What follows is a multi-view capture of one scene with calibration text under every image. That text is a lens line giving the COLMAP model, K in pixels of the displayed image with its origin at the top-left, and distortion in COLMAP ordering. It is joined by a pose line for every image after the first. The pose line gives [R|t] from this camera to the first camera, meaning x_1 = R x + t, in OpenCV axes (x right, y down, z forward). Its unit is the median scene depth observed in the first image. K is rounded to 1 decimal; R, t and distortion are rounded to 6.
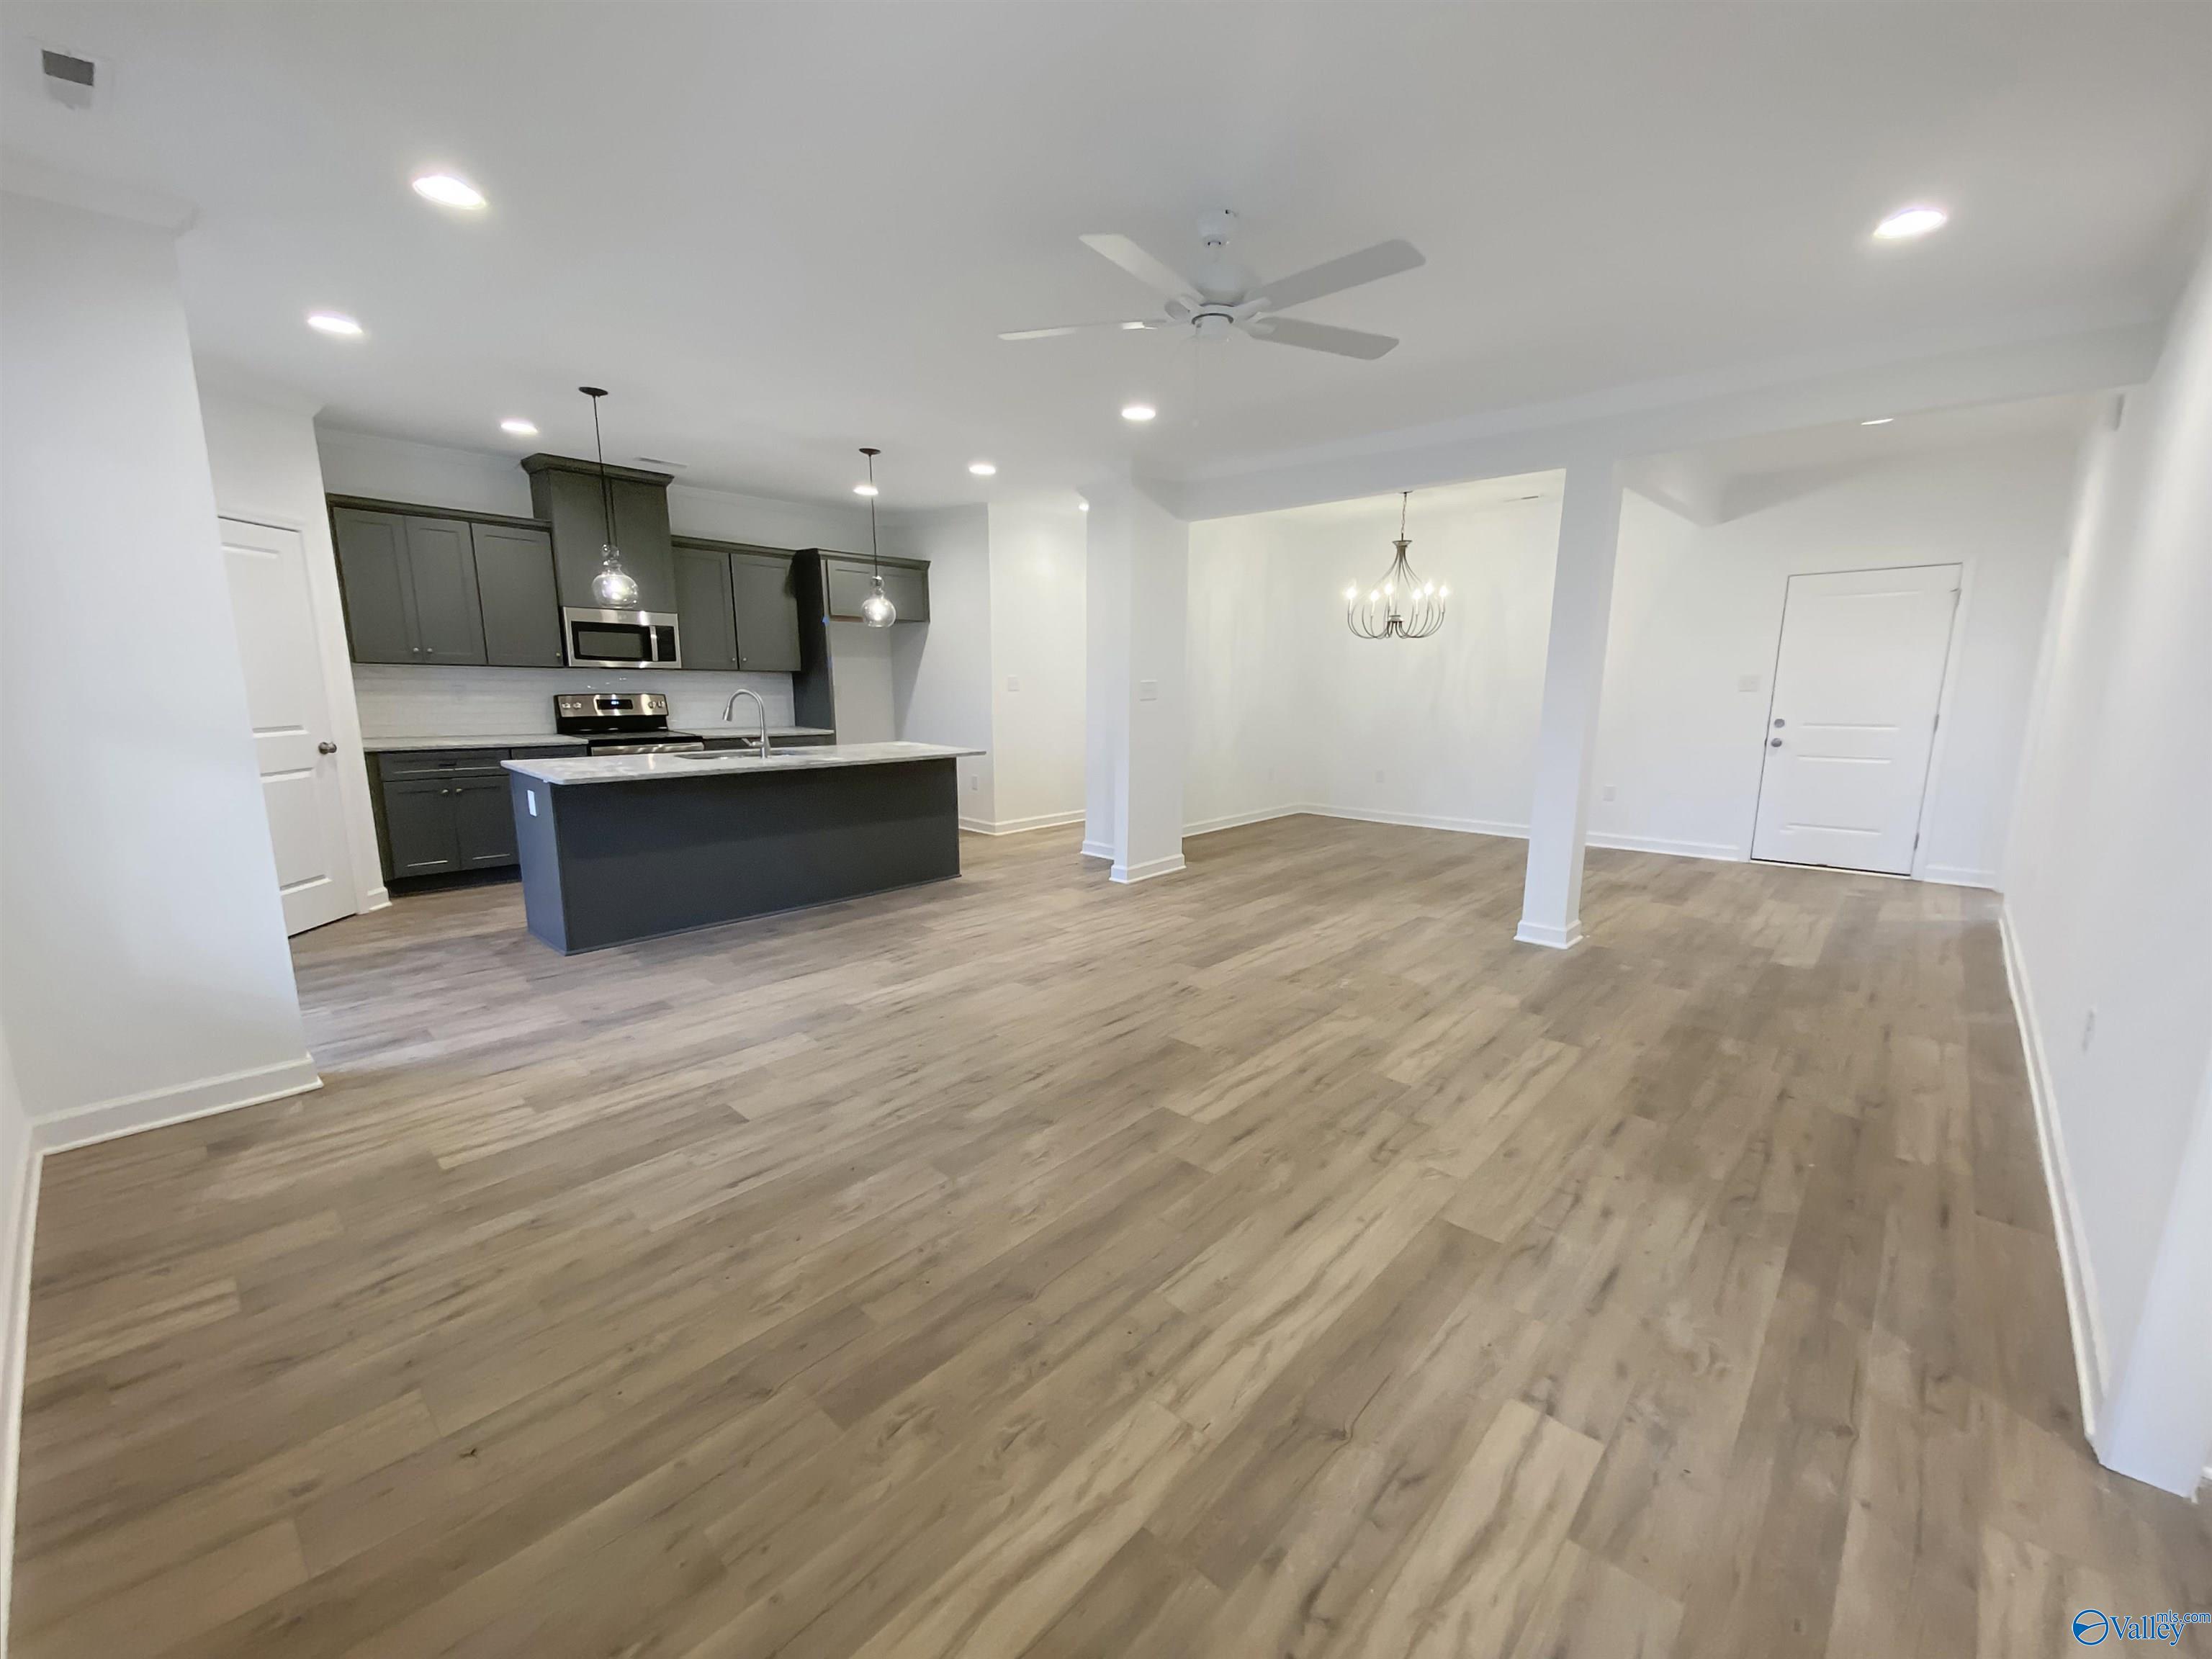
lens RADIAL K [[893.2, 0, 1086.8], [0, 893.2, 843.5], [0, 0, 1]] dist [0.012661, -0.009188]
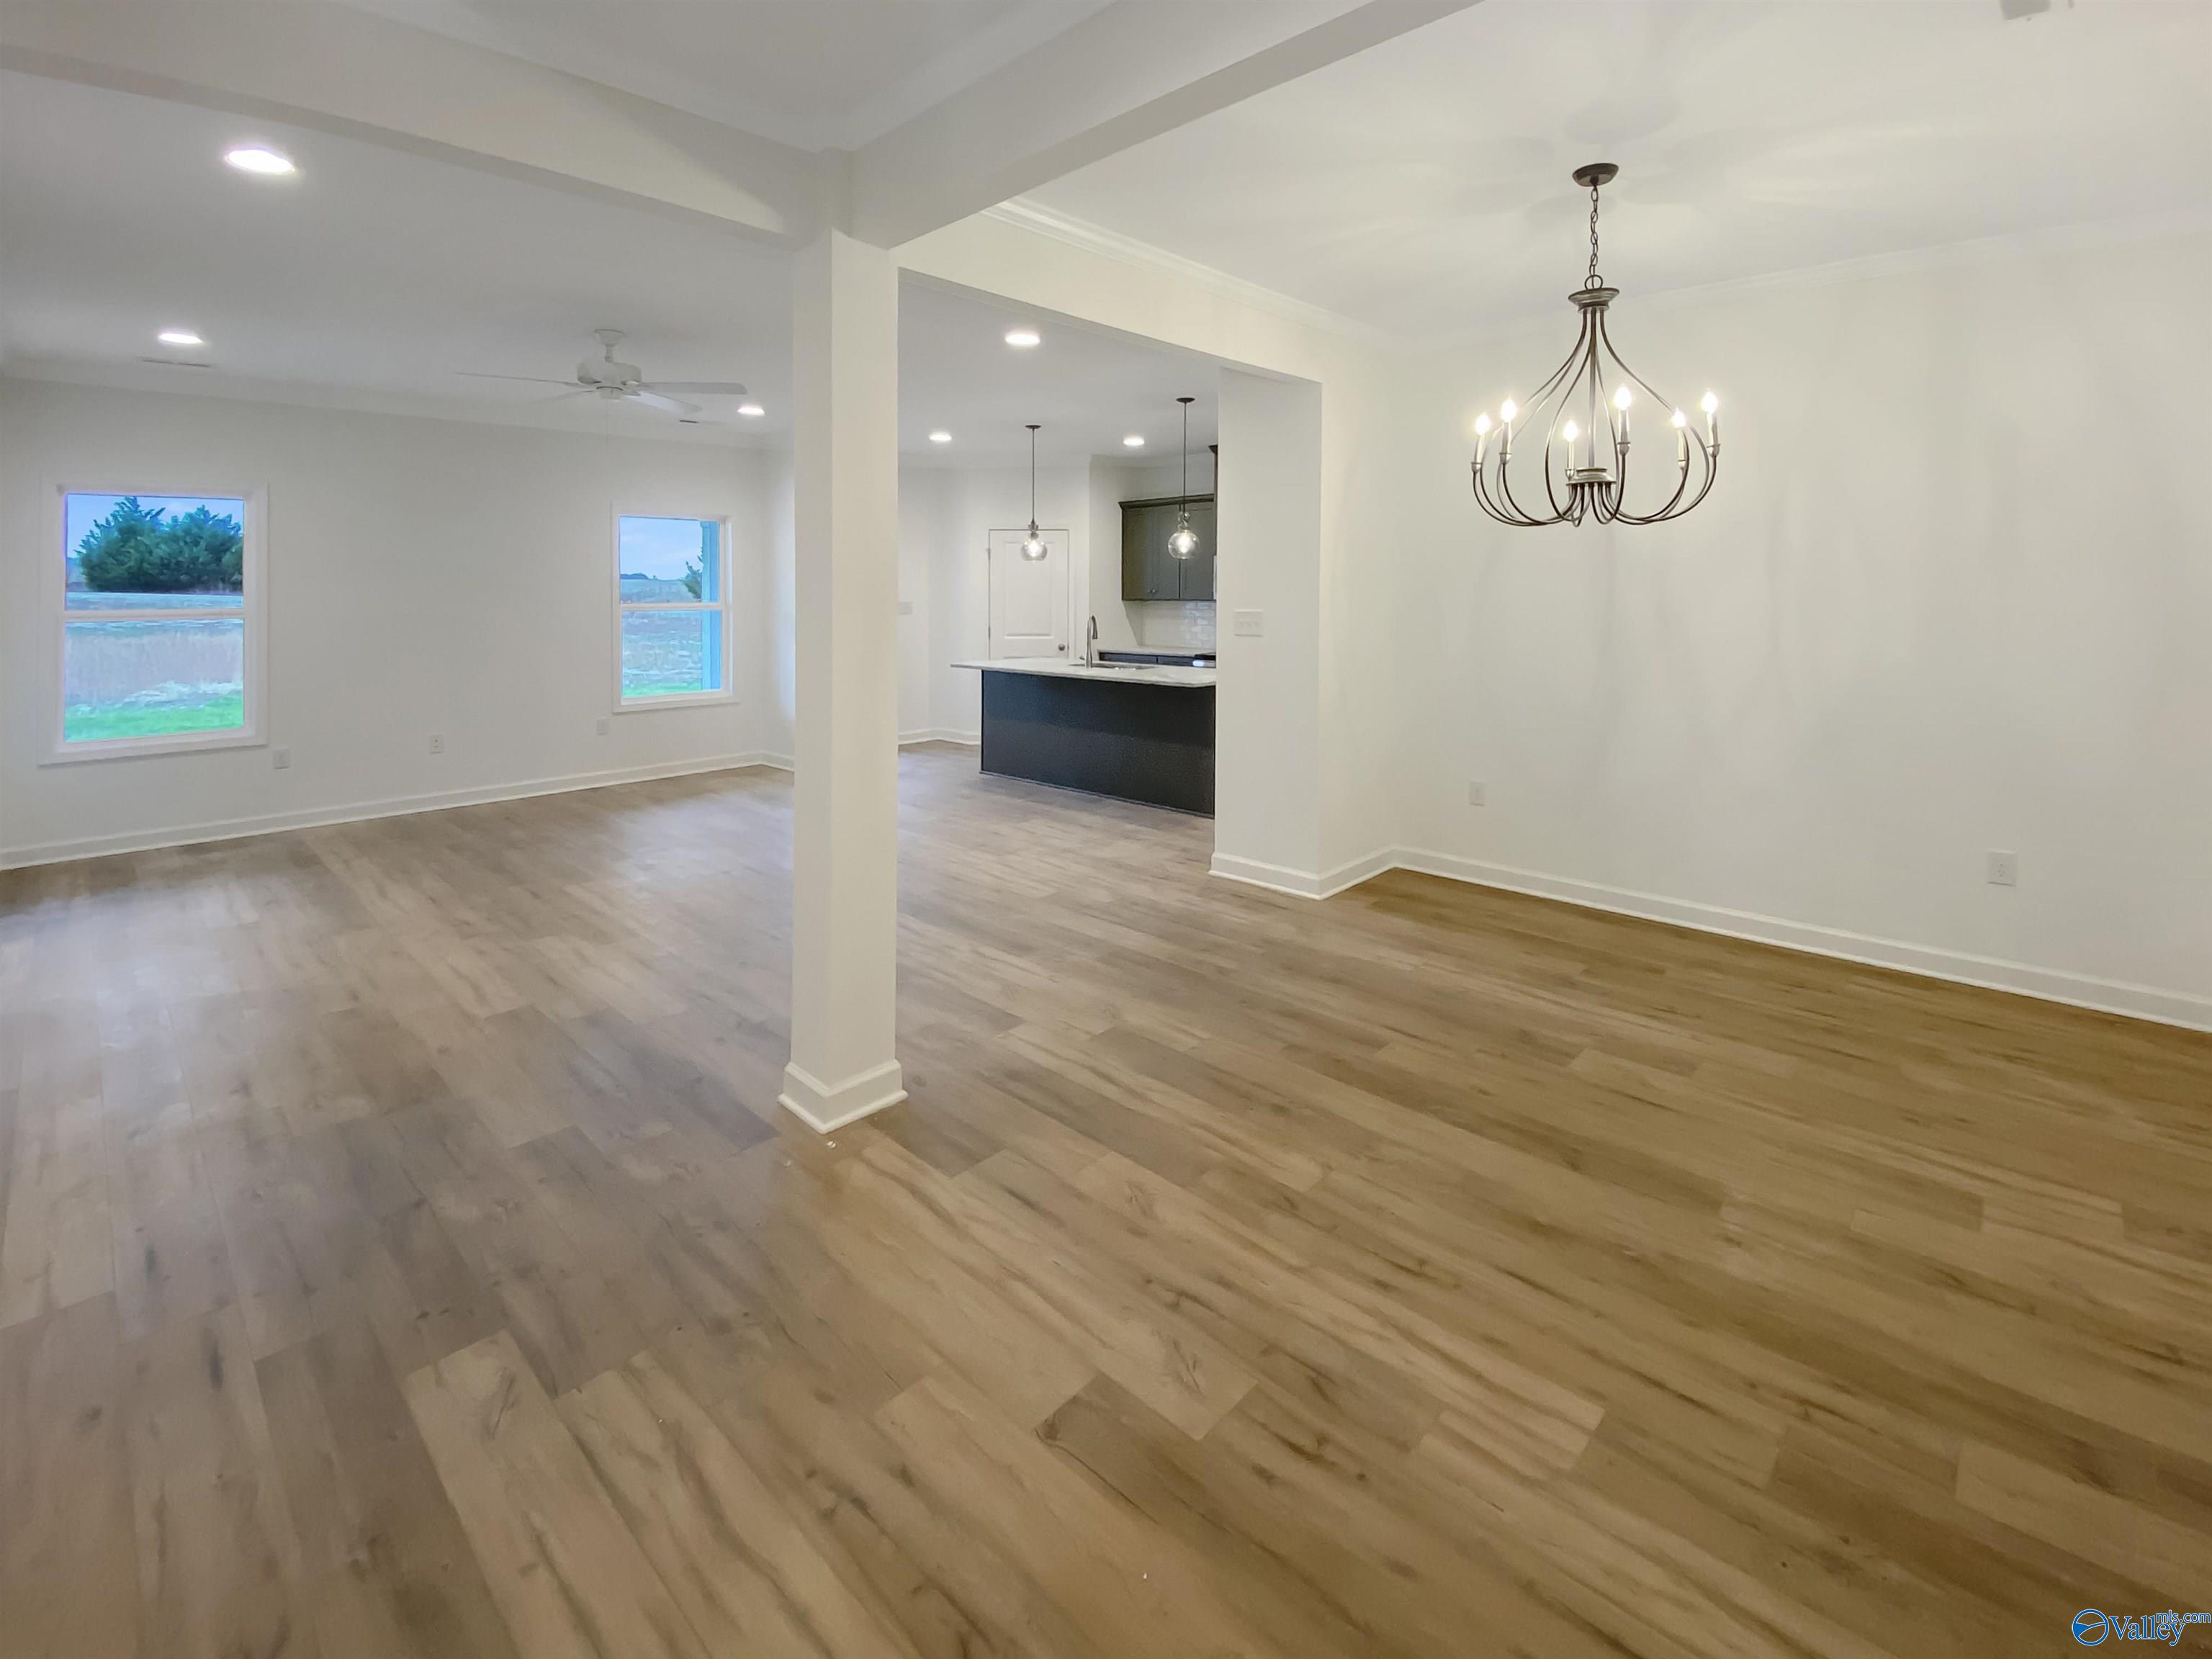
lens RADIAL K [[961.5, 0, 1142.4], [0, 961.5, 658.9], [0, 0, 1]] dist [0.010901, -0.004465]
pose [[0.014270, 0.061054, -0.998032, 1.092282], [-0.179186, 0.982132, 0.057519, -0.223330], [0.983712, 0.178013, 0.024955, 1.127291]]
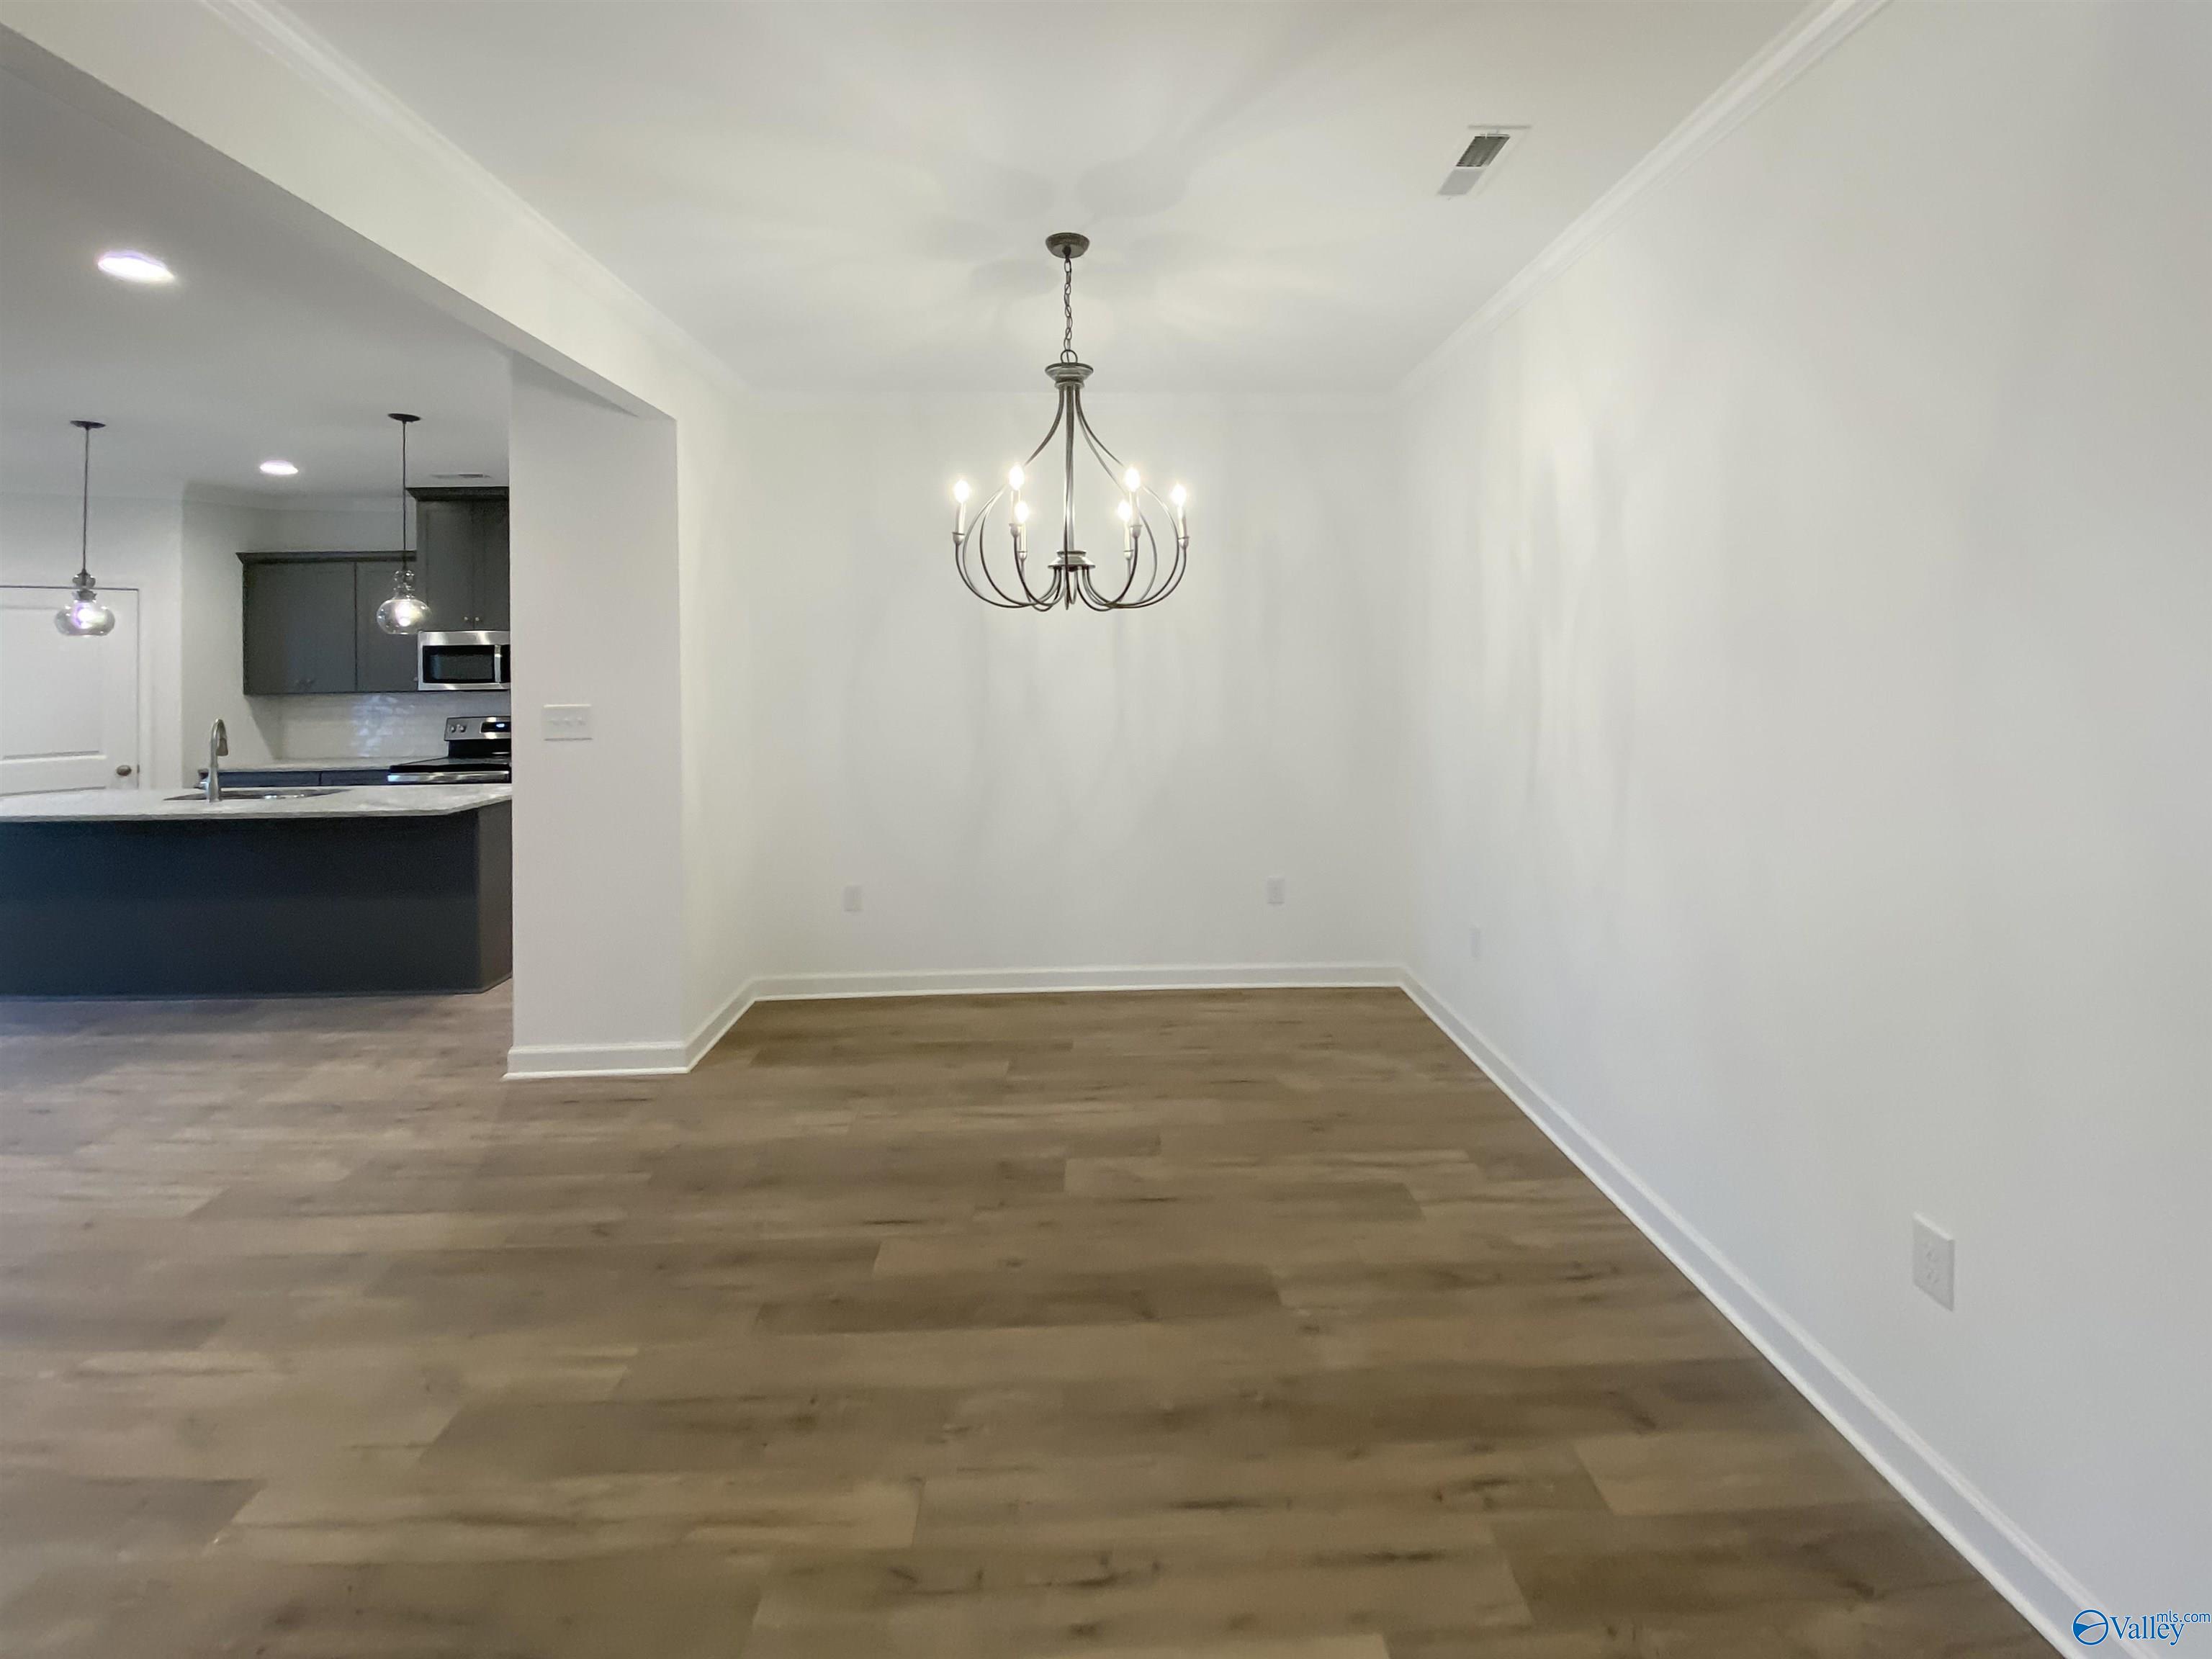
lens RADIAL K [[967.0, 0, 1098.0], [0, 967.0, 647.7], [0, 0, 1]] dist [0.013635, -0.005571]
pose [[0.688999, -0.035436, -0.723896, 0.926482], [-0.110347, 0.982031, -0.153100, -0.207044], [0.716313, 0.185365, 0.672707, 1.029651]]
